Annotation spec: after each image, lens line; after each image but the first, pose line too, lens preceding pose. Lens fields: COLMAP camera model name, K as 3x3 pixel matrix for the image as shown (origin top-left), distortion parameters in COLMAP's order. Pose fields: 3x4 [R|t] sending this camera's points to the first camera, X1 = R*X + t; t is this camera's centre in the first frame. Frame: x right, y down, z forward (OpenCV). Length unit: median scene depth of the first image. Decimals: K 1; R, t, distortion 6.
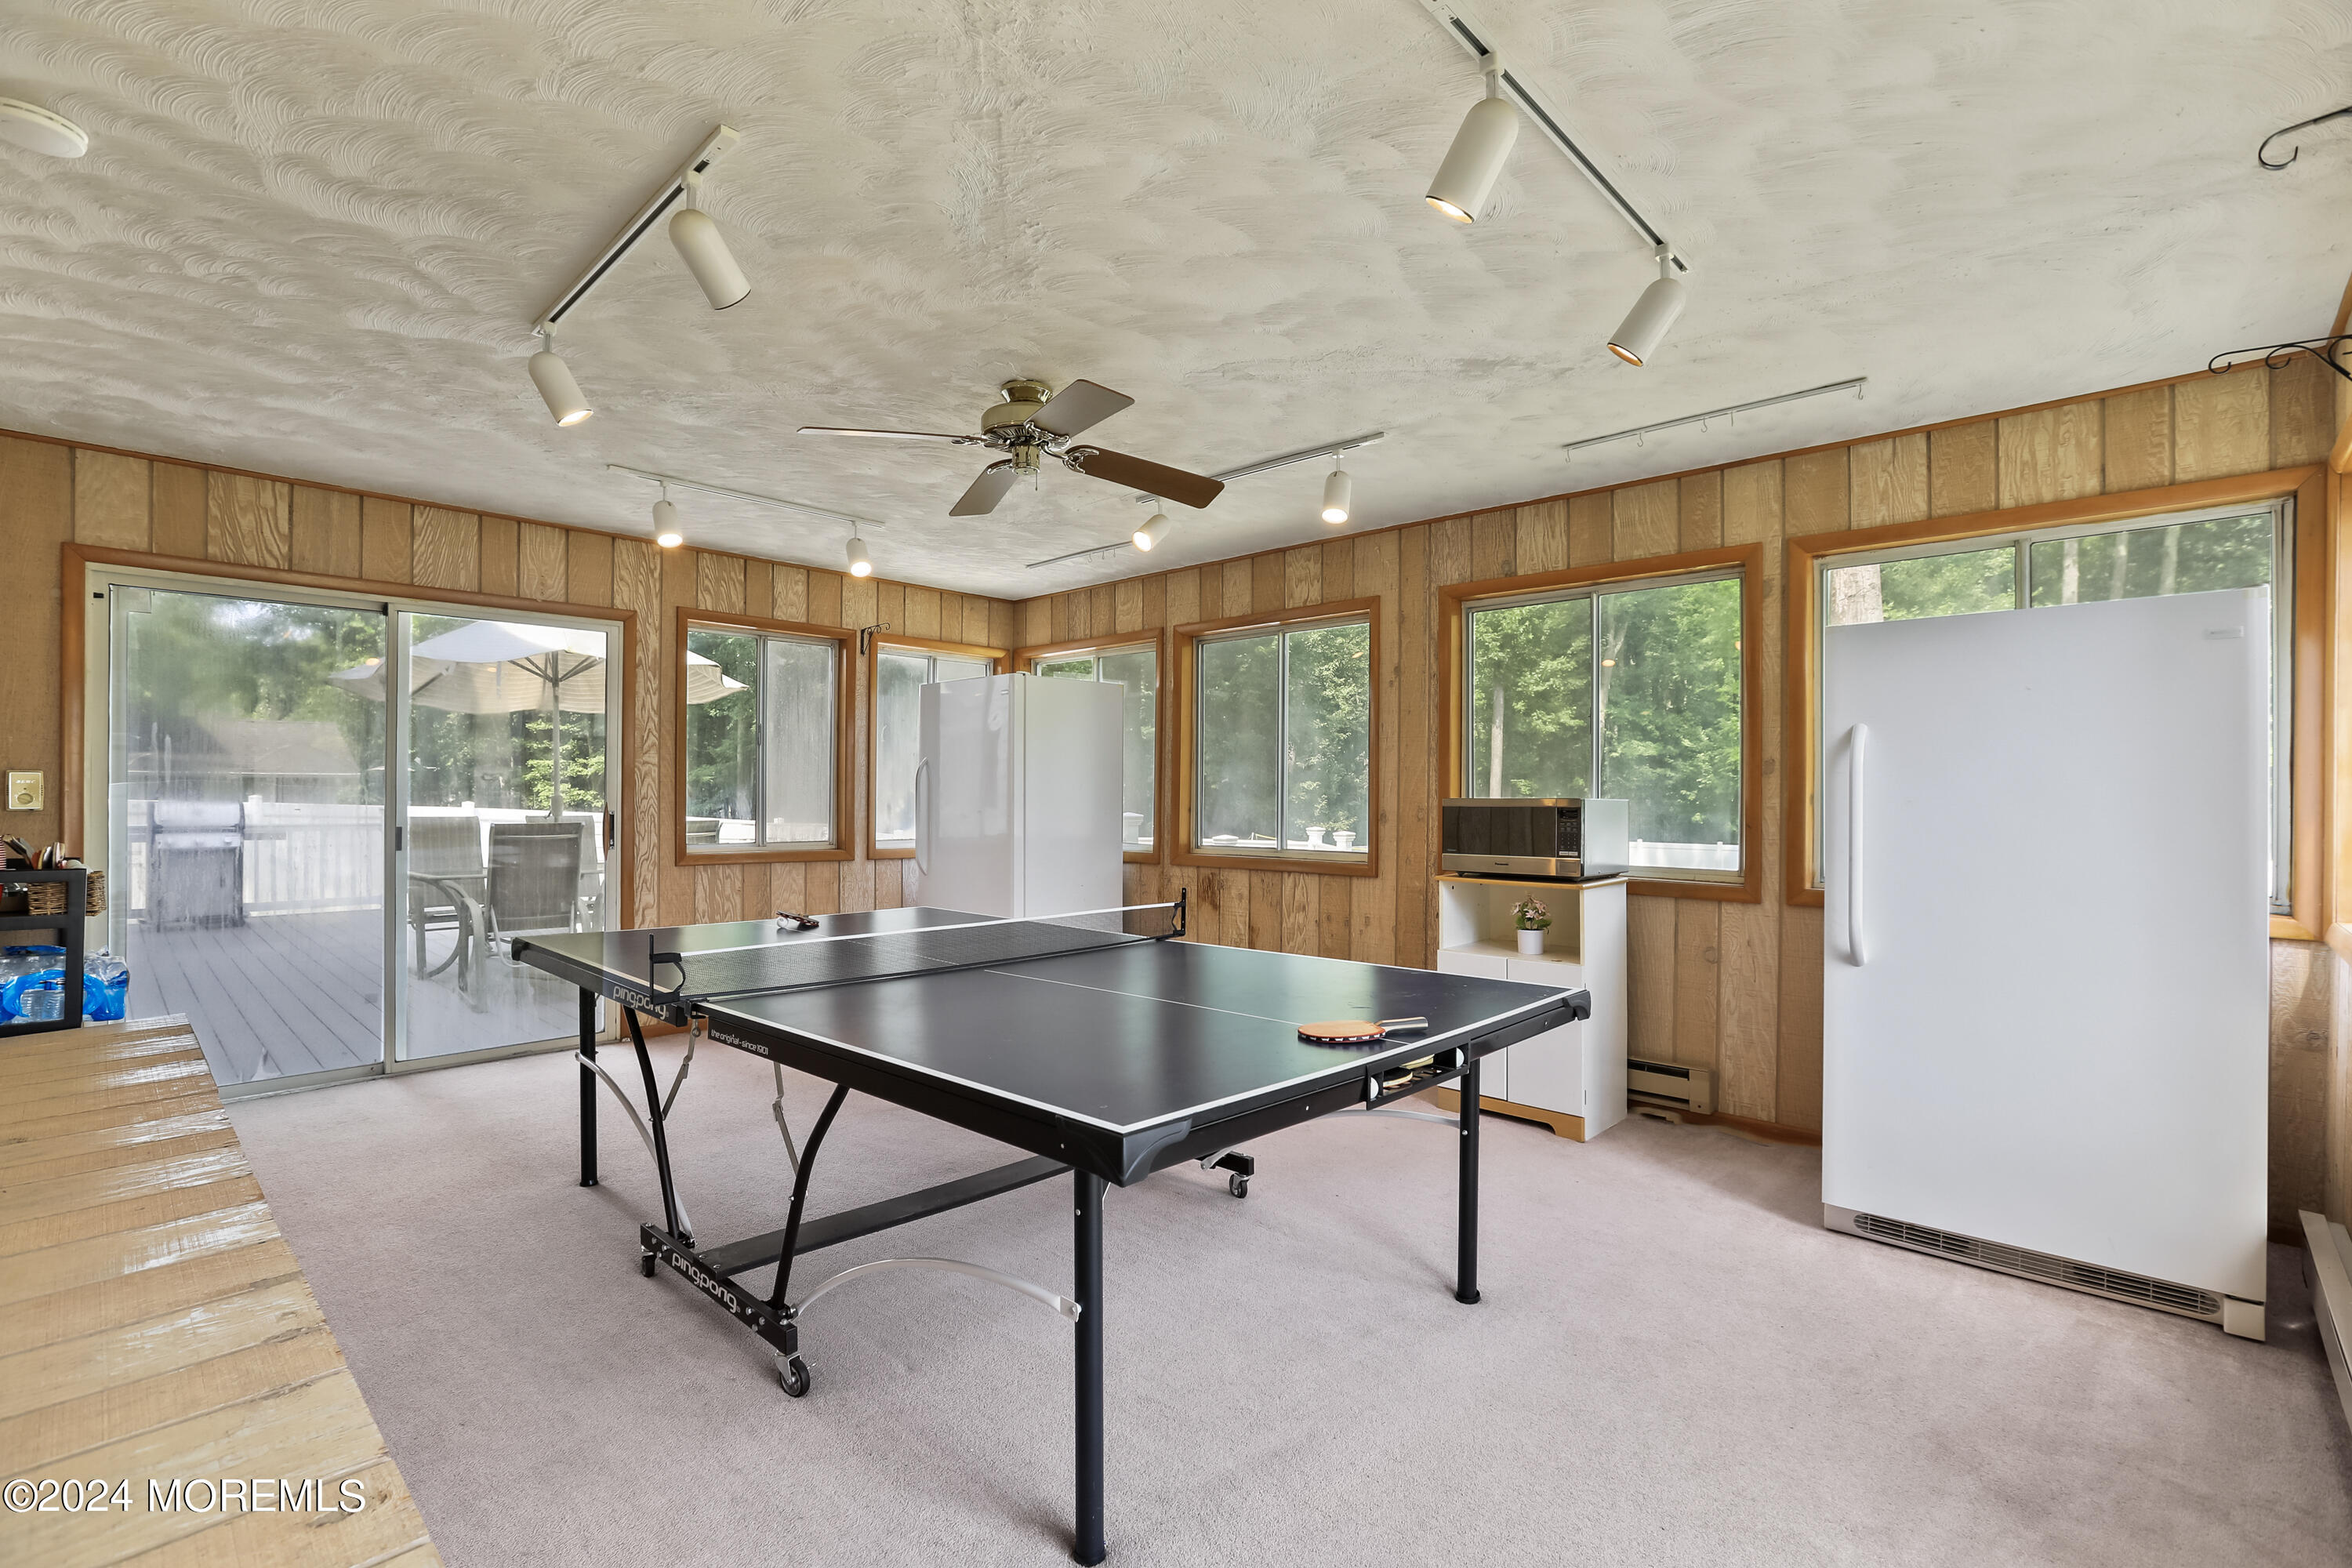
lens RADIAL K [[1078.2, 0, 1181.2], [0, 1078.2, 805.1], [0, 0, 1]] dist [-0.023581, 0.005080]
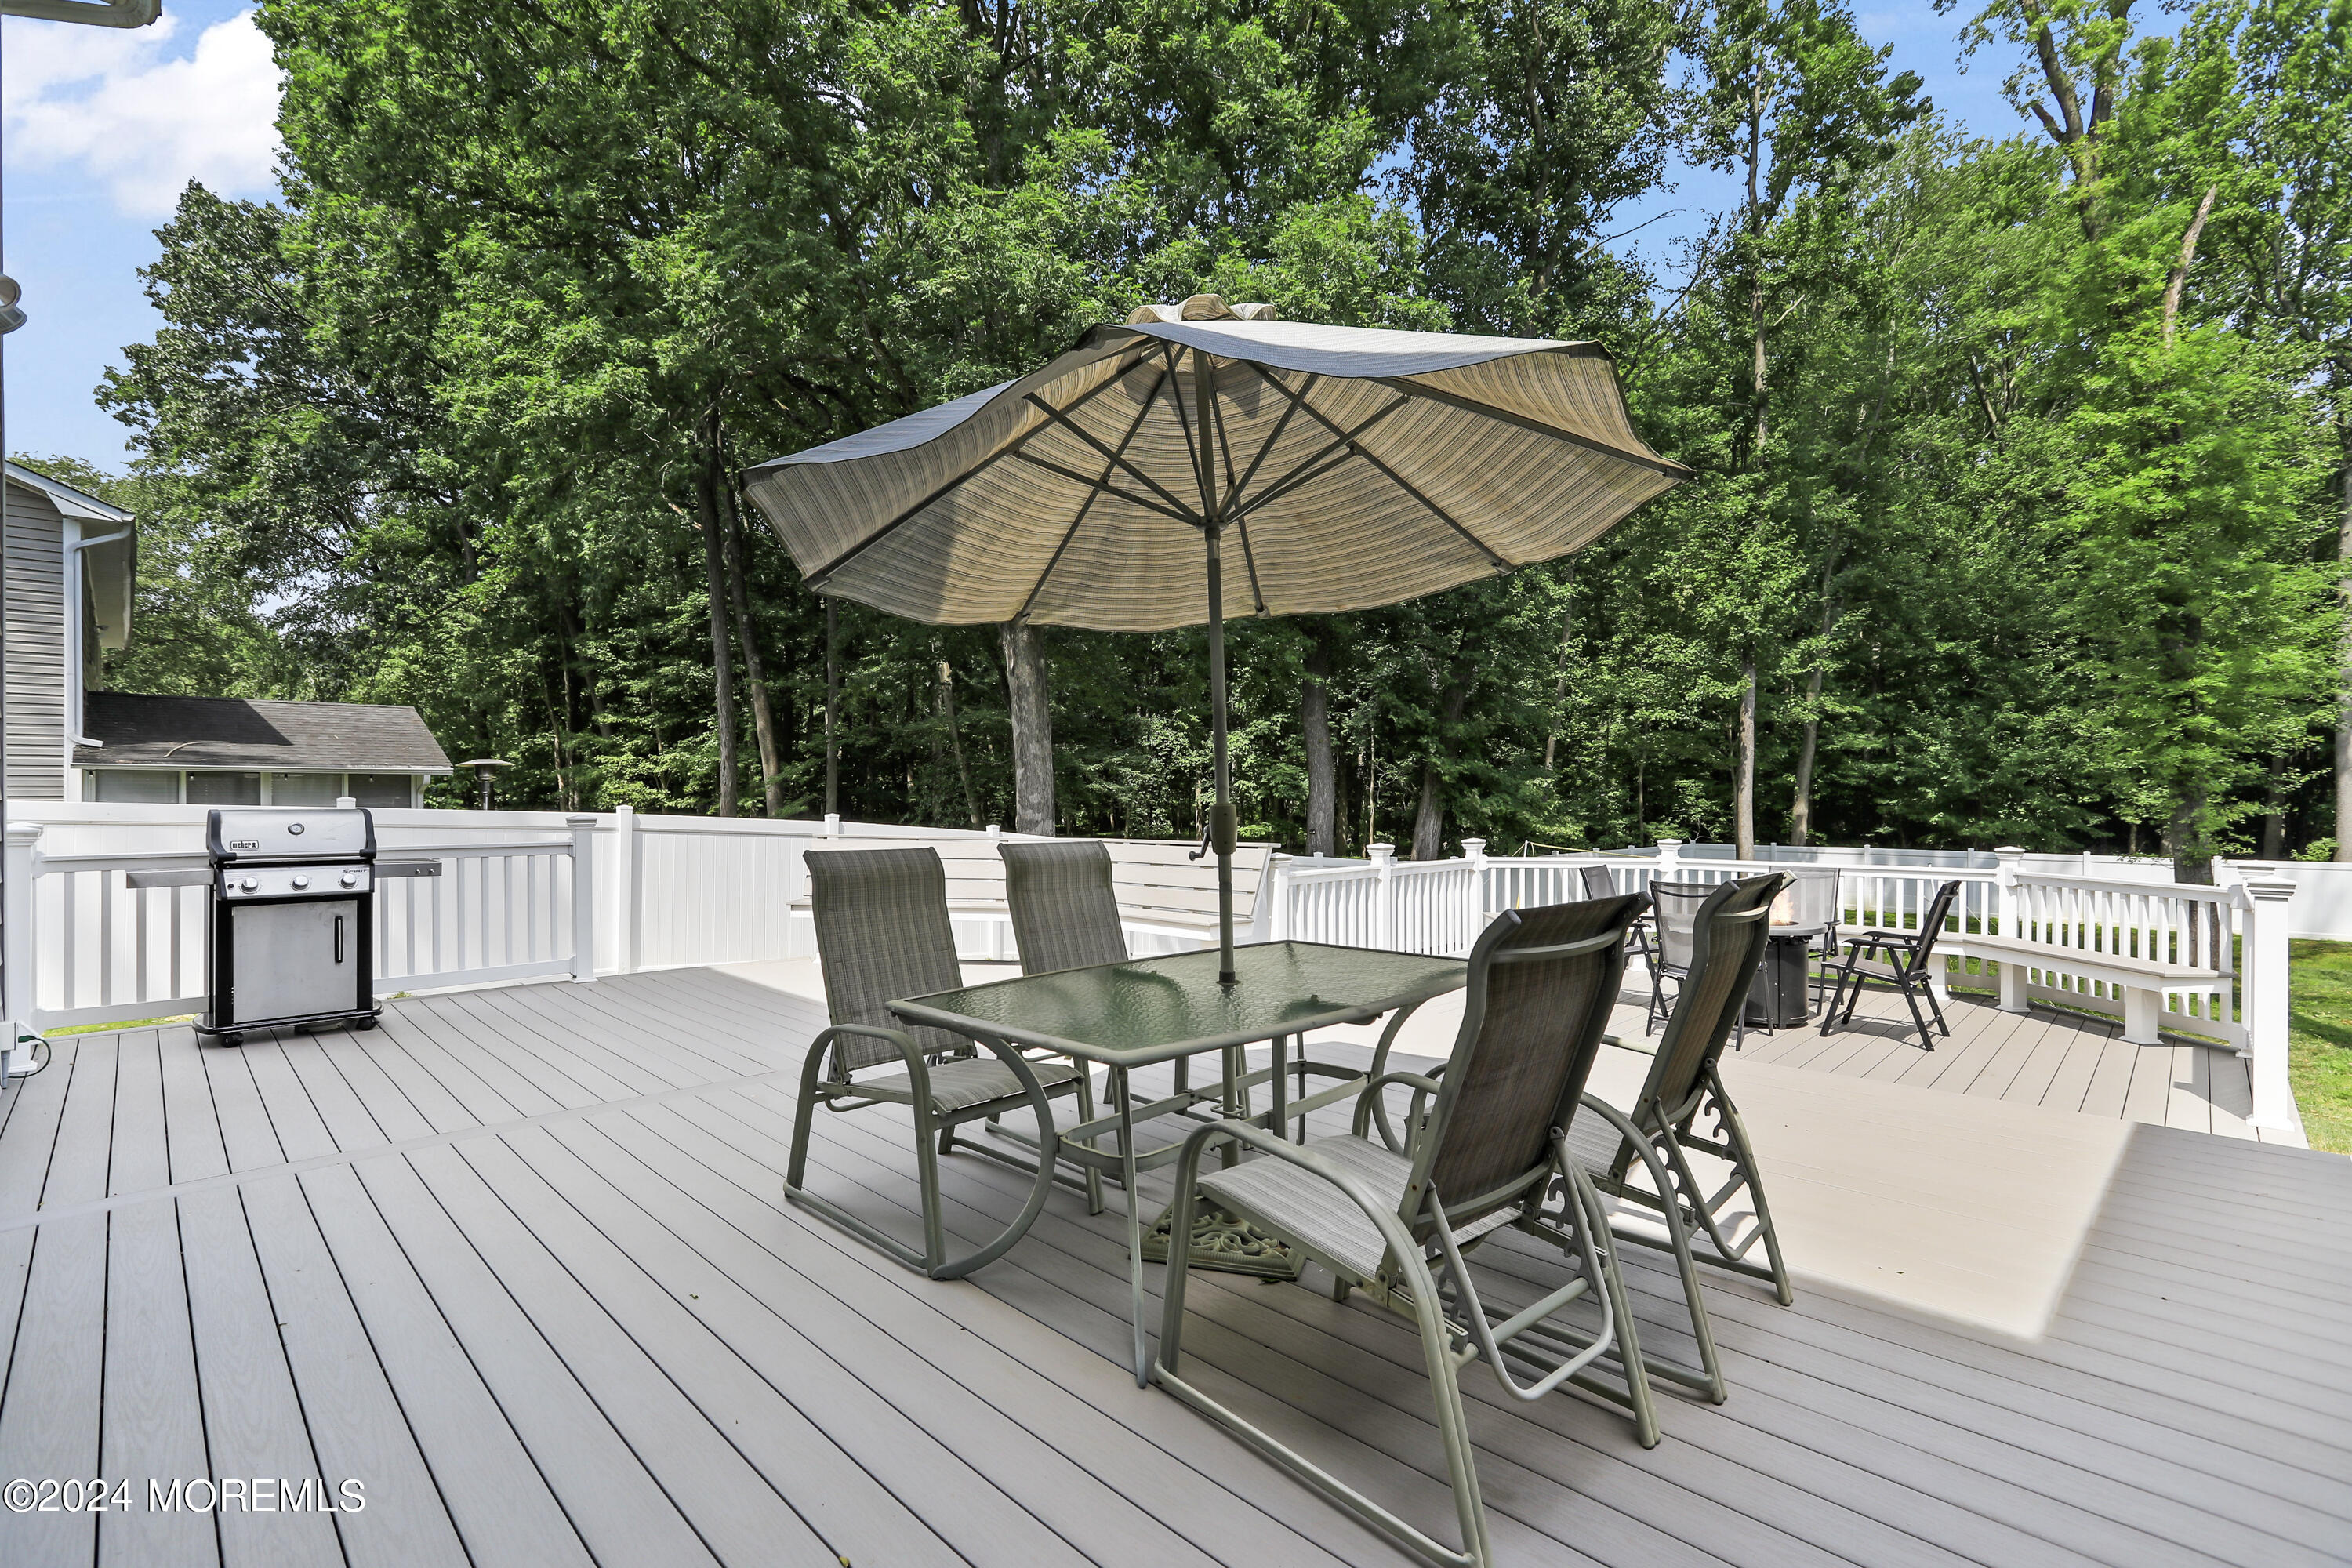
lens RADIAL K [[1078.2, 0, 1190.3], [0, 1078.2, 801.0], [0, 0, 1]] dist [-0.023581, 0.005080]
pose [[0.999955, -0.000799, -0.009430, -0.144033], [0.000773, 0.999996, -0.002679, -0.002322], [0.009432, 0.002672, 0.999952, 0.141478]]
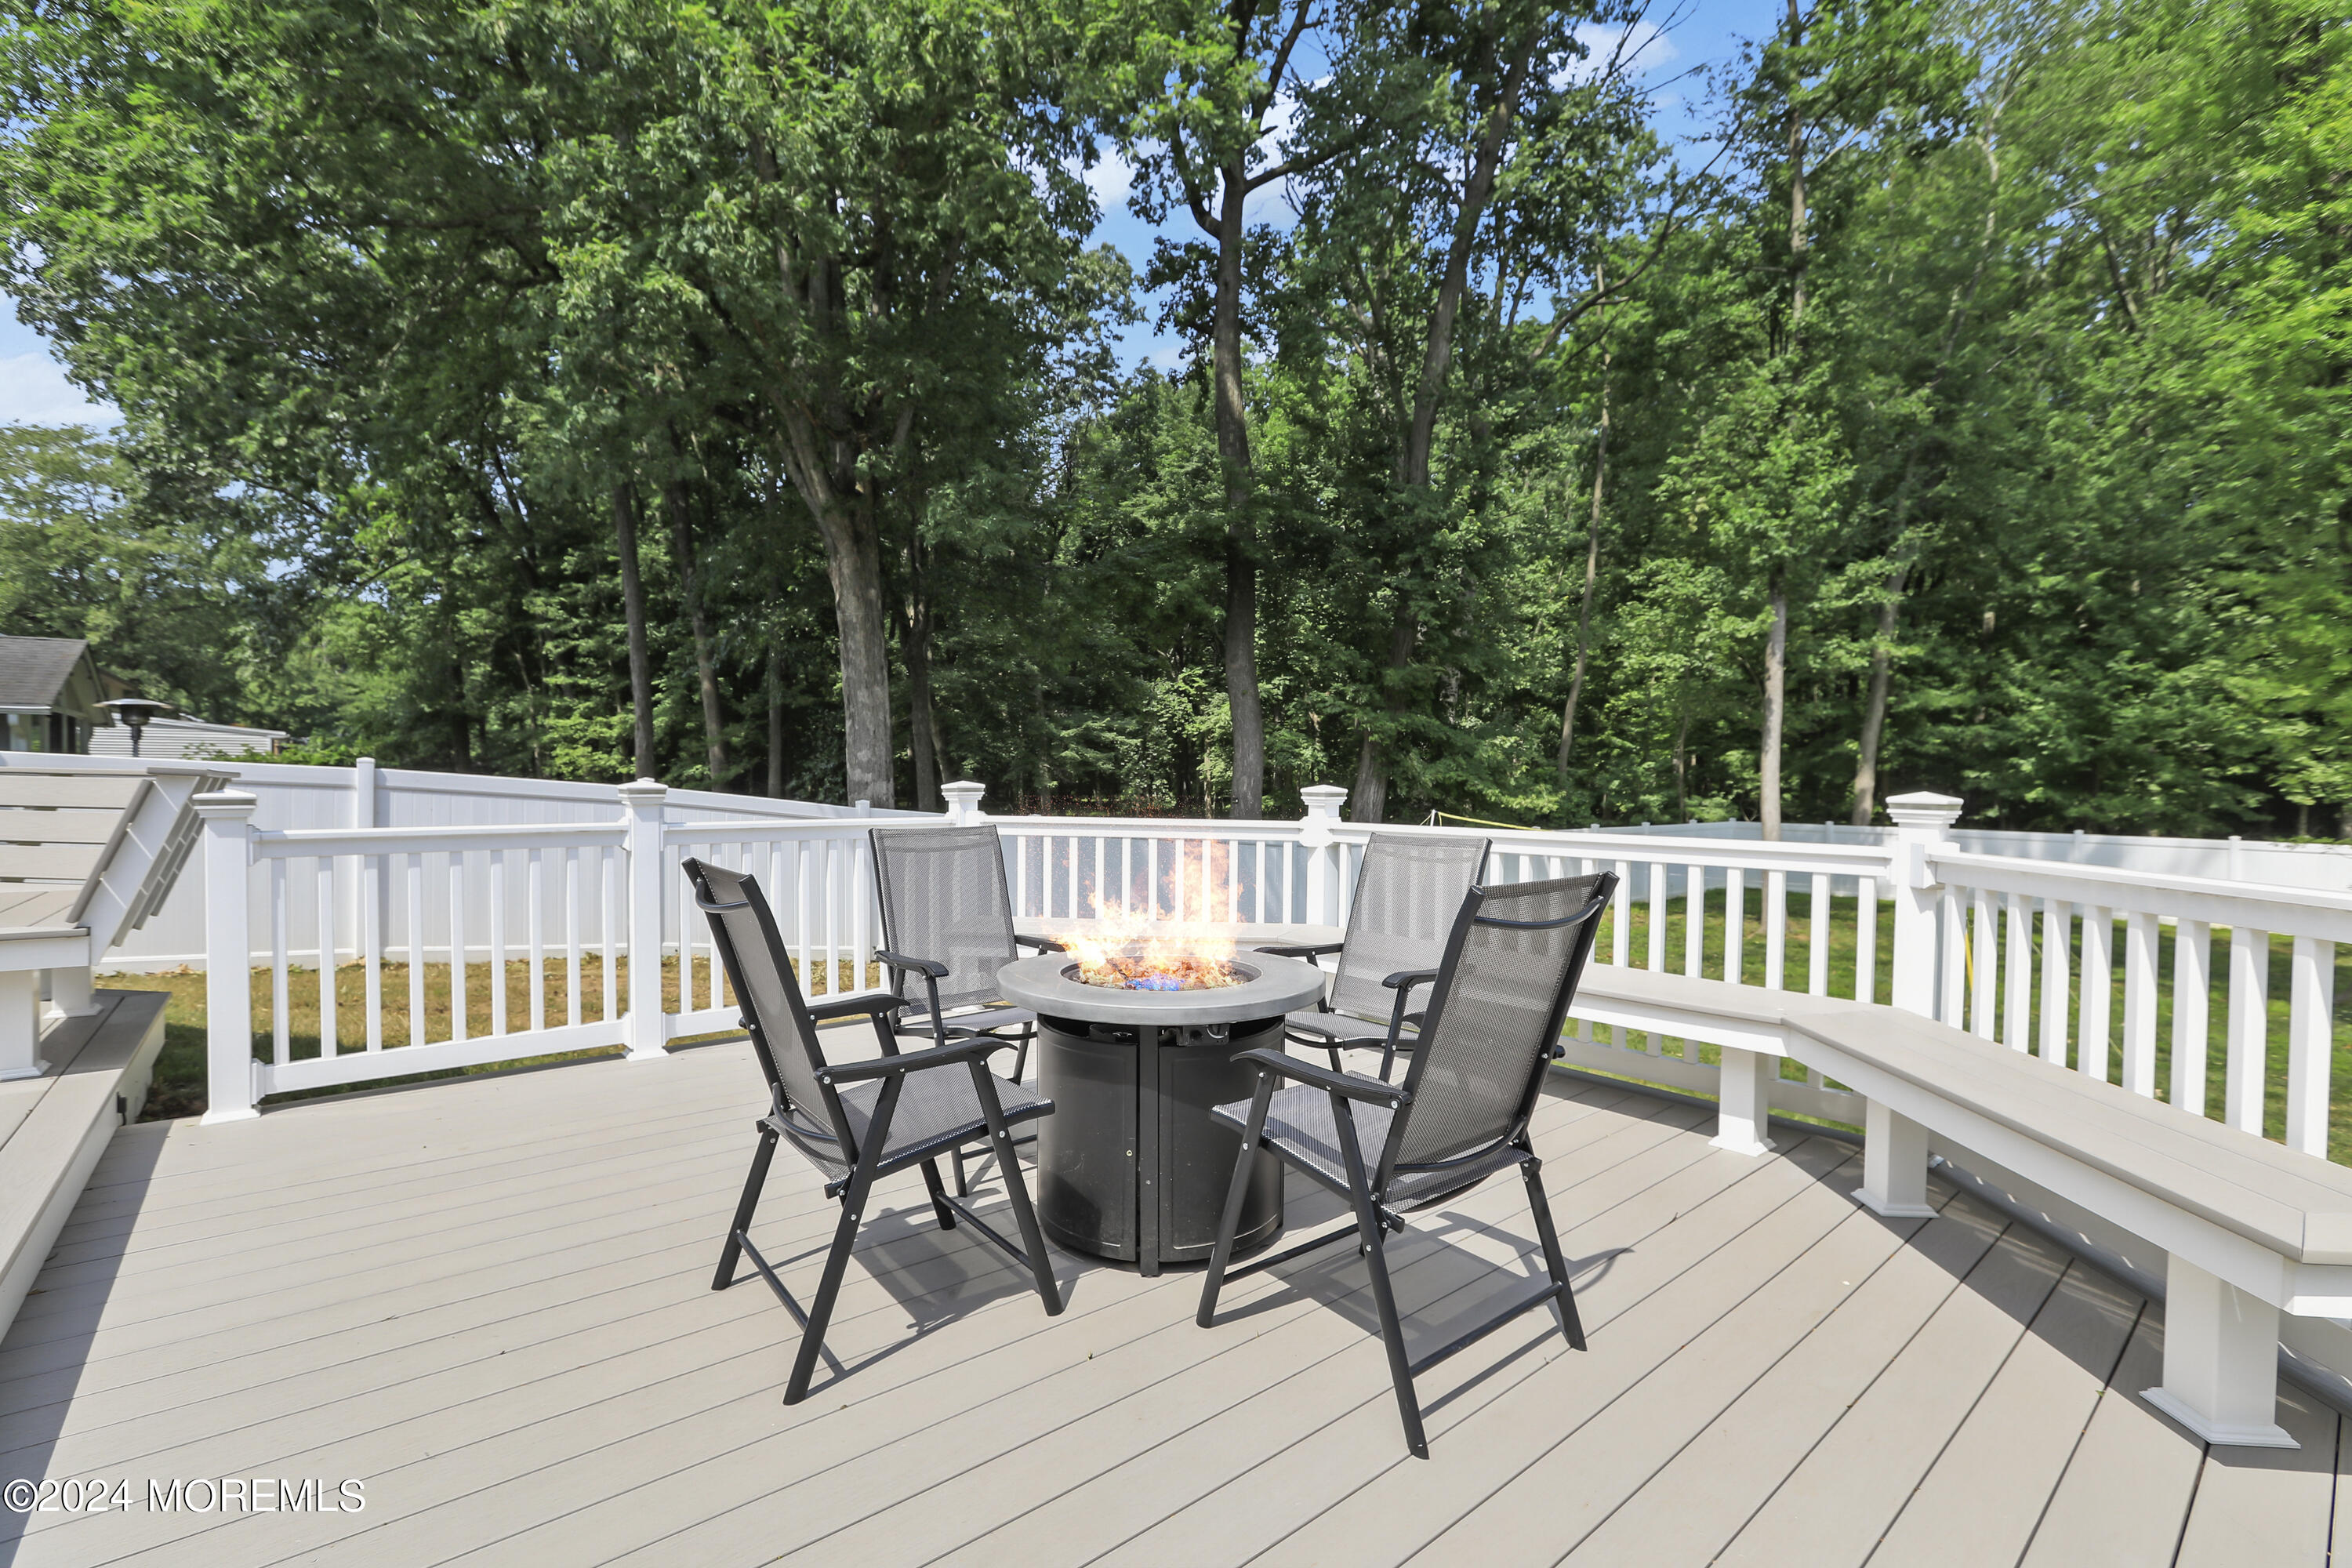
lens RADIAL K [[1078.2, 0, 1169.0], [0, 1078.2, 798.0], [0, 0, 1]] dist [-0.023581, 0.005080]
pose [[0.994220, 0.008779, -0.106998, -0.016948], [-0.007102, 0.999846, 0.016049, 0.007008], [0.107122, -0.015196, 0.994130, 0.281101]]
